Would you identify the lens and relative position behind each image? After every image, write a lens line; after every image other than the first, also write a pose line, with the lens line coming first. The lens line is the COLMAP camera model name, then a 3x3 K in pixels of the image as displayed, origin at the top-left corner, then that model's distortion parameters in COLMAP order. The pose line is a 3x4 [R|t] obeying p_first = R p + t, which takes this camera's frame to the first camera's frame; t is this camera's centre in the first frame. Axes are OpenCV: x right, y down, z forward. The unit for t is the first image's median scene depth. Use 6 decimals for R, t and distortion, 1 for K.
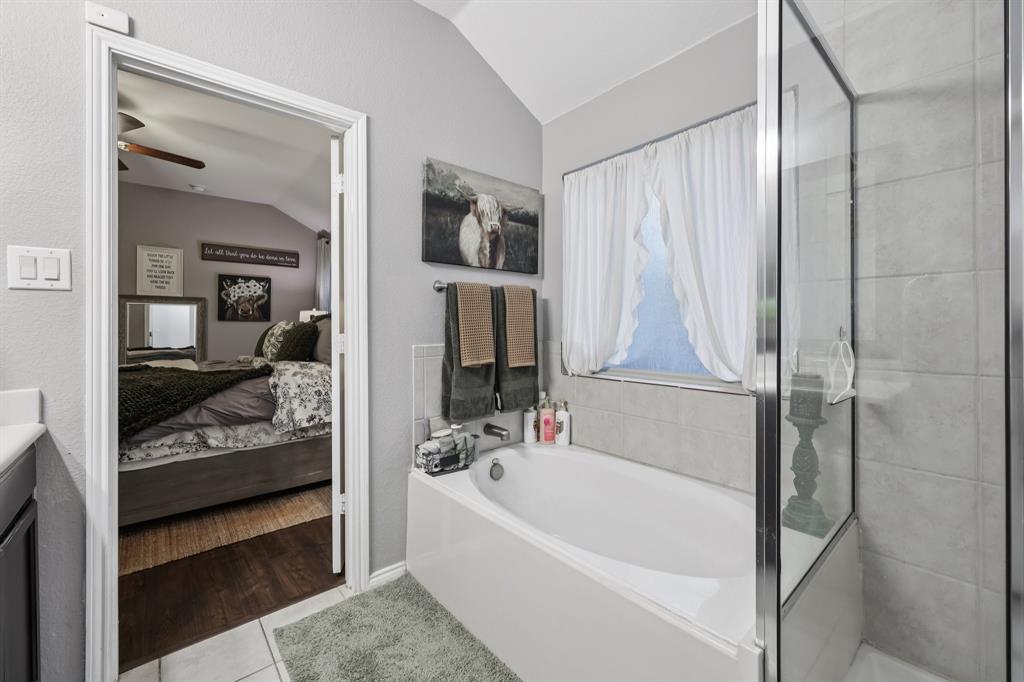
lens RADIAL K [[417.5, 0, 507.8], [0, 417.5, 324.5], [0, 0, 1]] dist [-0.000894, -0.000044]
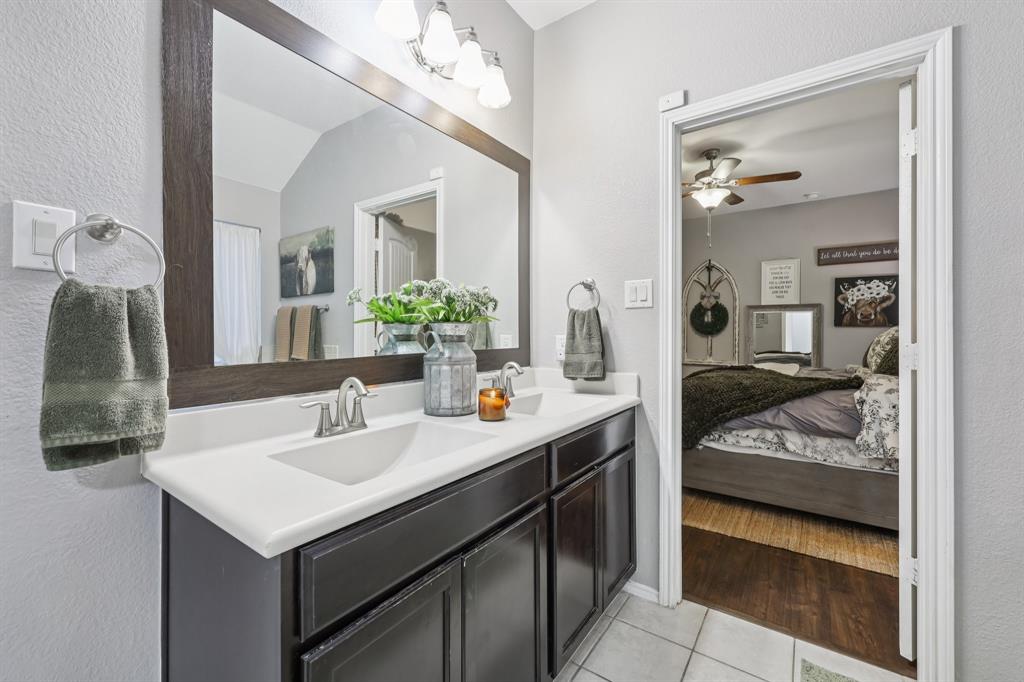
lens RADIAL K [[417.5, 0, 515.3], [0, 417.5, 333.7], [0, 0, 1]] dist [-0.000894, -0.000044]
pose [[0.249667, 0.006176, -0.968312, 0.104470], [0.001618, 0.999976, 0.006795, -0.000747], [0.968330, -0.003263, 0.249651, 0.089573]]
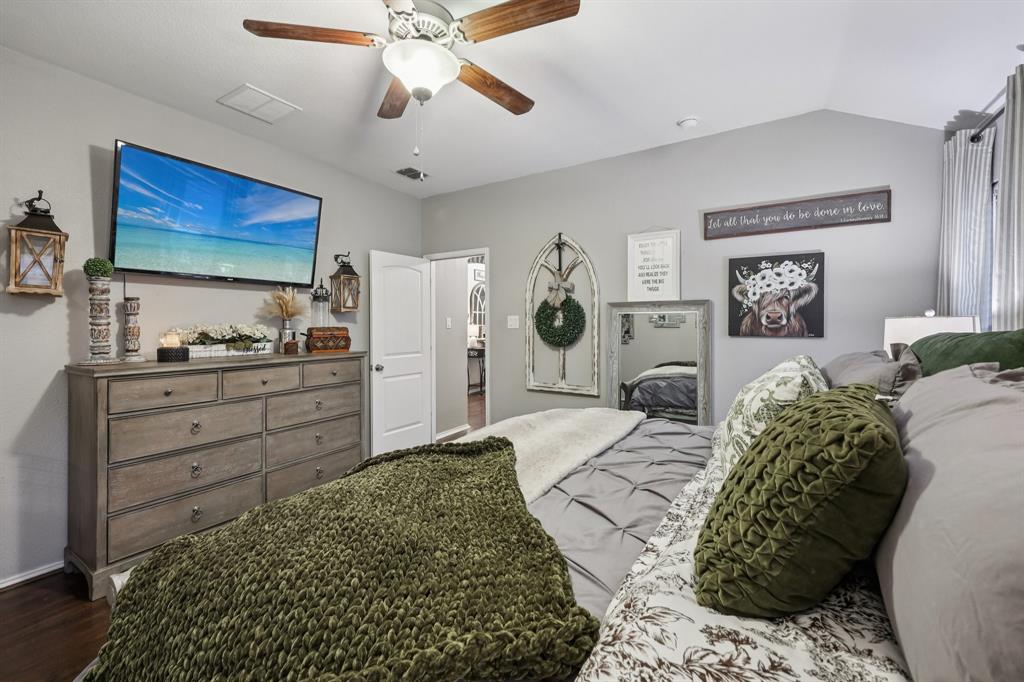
lens RADIAL K [[417.5, 0, 512.9], [0, 417.5, 323.6], [0, 0, 1]] dist [-0.000894, -0.000044]
pose [[0.317297, -0.006879, -0.948301, -0.429279], [0.006080, 0.999968, -0.005219, -0.050764], [0.948307, -0.004110, 0.317329, 0.990475]]
